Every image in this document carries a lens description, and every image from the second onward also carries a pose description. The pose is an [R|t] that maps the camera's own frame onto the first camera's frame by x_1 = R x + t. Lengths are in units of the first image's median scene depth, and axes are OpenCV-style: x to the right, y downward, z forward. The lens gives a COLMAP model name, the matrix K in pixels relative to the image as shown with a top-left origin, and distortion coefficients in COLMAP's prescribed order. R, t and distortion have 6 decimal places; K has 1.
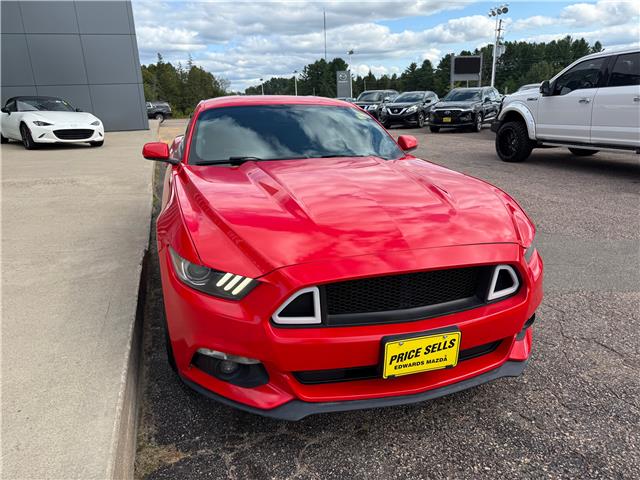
lens RADIAL K [[452.5, 0, 324.9], [0, 452.5, 240.5], [0, 0, 1]] dist [0.030908, -0.047350]
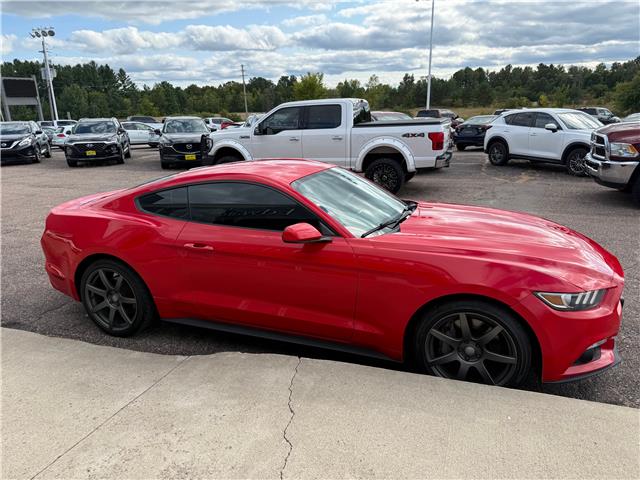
lens RADIAL K [[451.0, 0, 324.4], [0, 451.0, 238.8], [0, 0, 1]] dist [0.035131, -0.055238]
pose [[0.610594, -0.202101, 0.765722, -0.312524], [0.238881, 0.968856, 0.065229, -0.068984], [-0.755057, 0.143088, 0.639855, 0.108347]]
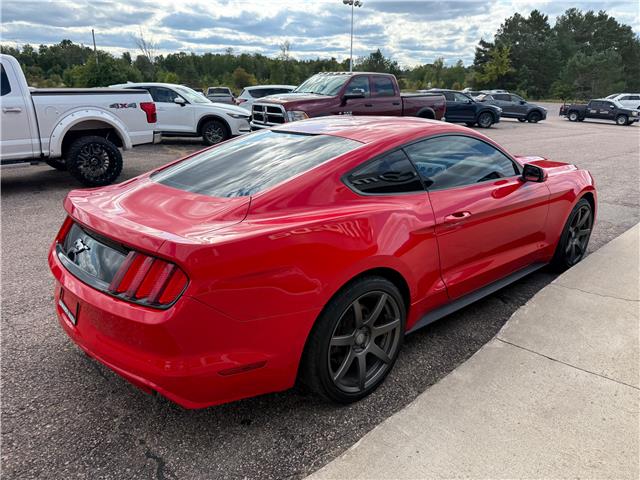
lens RADIAL K [[456.5, 0, 320.0], [0, 456.5, 240.0], [0, 0, 1]] dist [0.009119, -0.017720]
pose [[-0.404103, -0.261847, 0.876434, -0.325963], [0.270579, 0.881053, 0.387985, -0.174810], [-0.873778, 0.393931, -0.285186, 0.528815]]
